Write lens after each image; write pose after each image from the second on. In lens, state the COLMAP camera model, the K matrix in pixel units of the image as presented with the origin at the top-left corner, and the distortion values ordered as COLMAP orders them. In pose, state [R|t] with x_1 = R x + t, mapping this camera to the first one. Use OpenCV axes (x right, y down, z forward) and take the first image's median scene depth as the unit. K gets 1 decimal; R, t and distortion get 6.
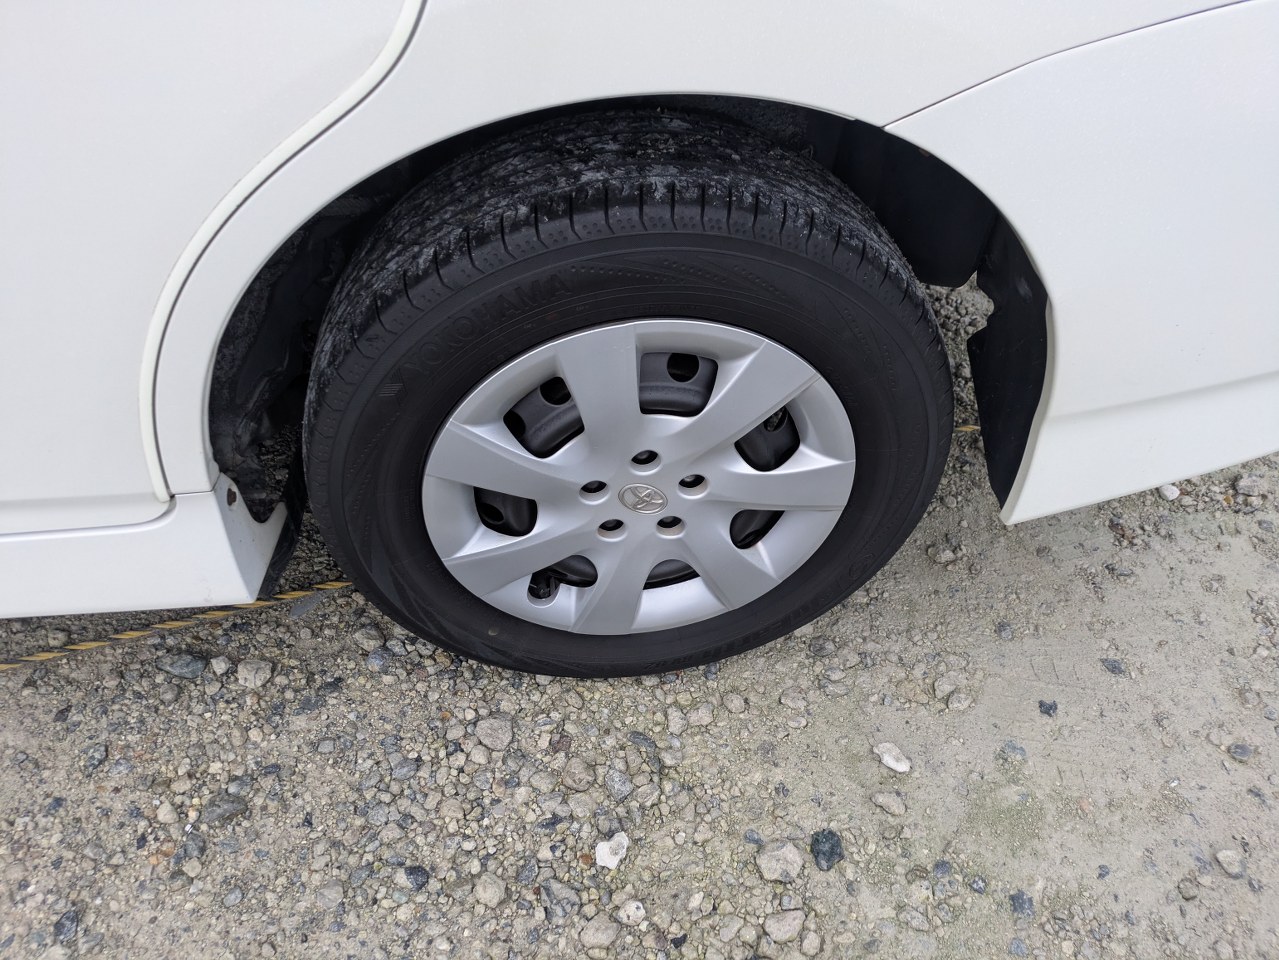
lens RADIAL K [[957.1, 0, 642.2], [0, 957.1, 479.3], [0, 0, 1]] dist [0.022159, -0.008222]
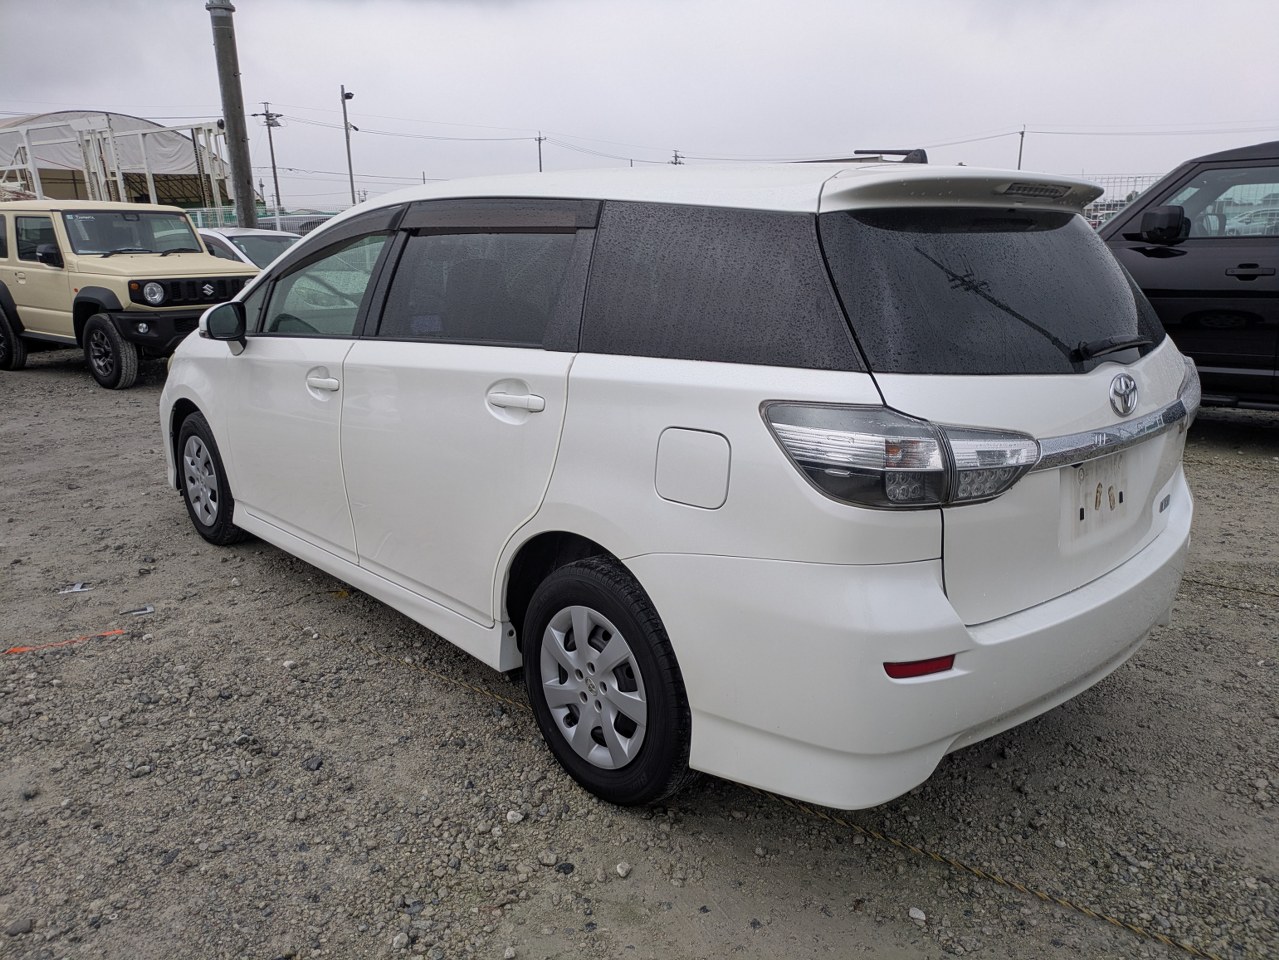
lens RADIAL K [[957.1, 0, 638.7], [0, 957.1, 478.5], [0, 0, 1]] dist [0.022159, -0.008222]
pose [[0.579220, 0.179523, -0.795158, 1.959172], [-0.564071, 0.792473, -0.231971, 0.099333], [0.588497, 0.582887, 0.560280, -0.675721]]
